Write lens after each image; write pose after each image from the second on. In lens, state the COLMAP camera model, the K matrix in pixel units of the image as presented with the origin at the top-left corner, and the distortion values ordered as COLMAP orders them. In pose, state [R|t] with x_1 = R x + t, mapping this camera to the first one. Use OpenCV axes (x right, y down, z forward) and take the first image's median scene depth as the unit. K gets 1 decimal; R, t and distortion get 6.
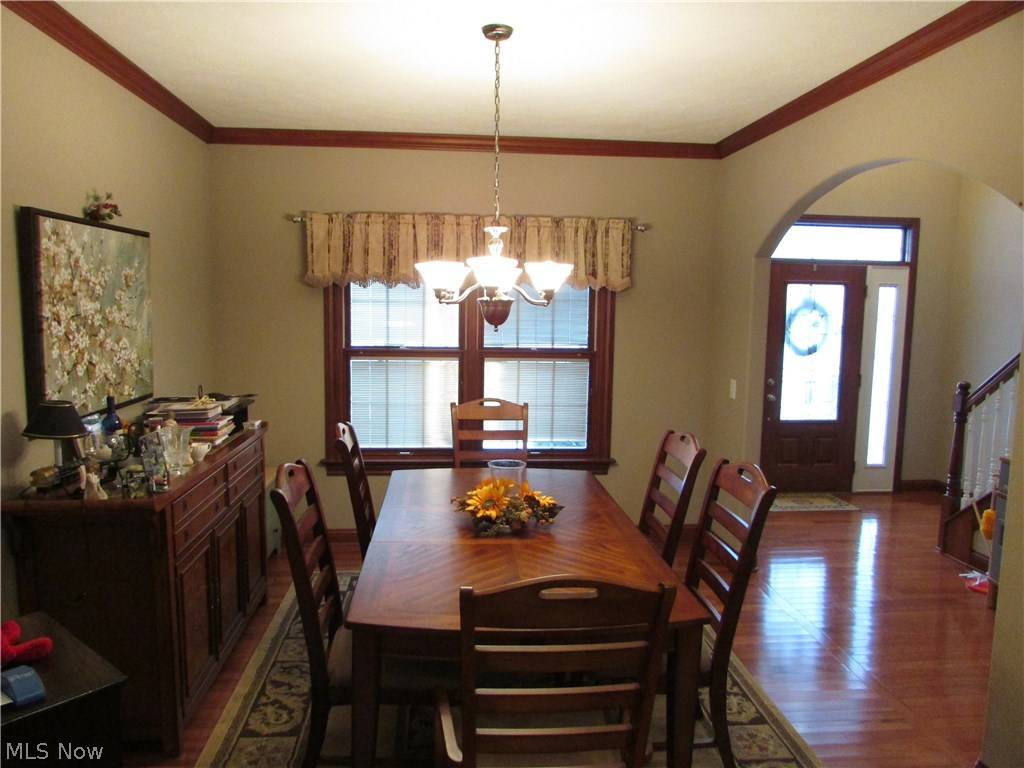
lens RADIAL K [[735.6, 0, 508.3], [0, 735.6, 386.2], [0, 0, 1]] dist [-0.014151, 0.001070]
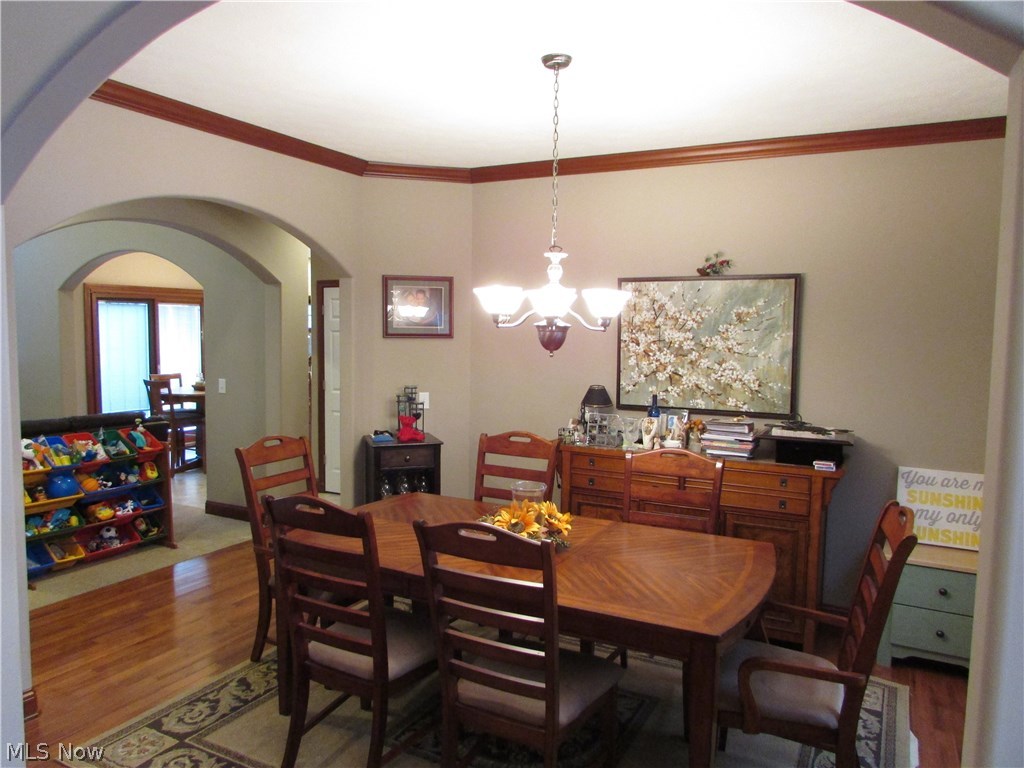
lens RADIAL K [[735.6, 0, 508.3], [0, 735.6, 386.2], [0, 0, 1]] dist [-0.014151, 0.001070]
pose [[-0.533346, 0.047295, -0.844574, 0.881034], [-0.119782, 0.984152, 0.130754, -0.162527], [0.837373, 0.170902, -0.519229, 1.513417]]
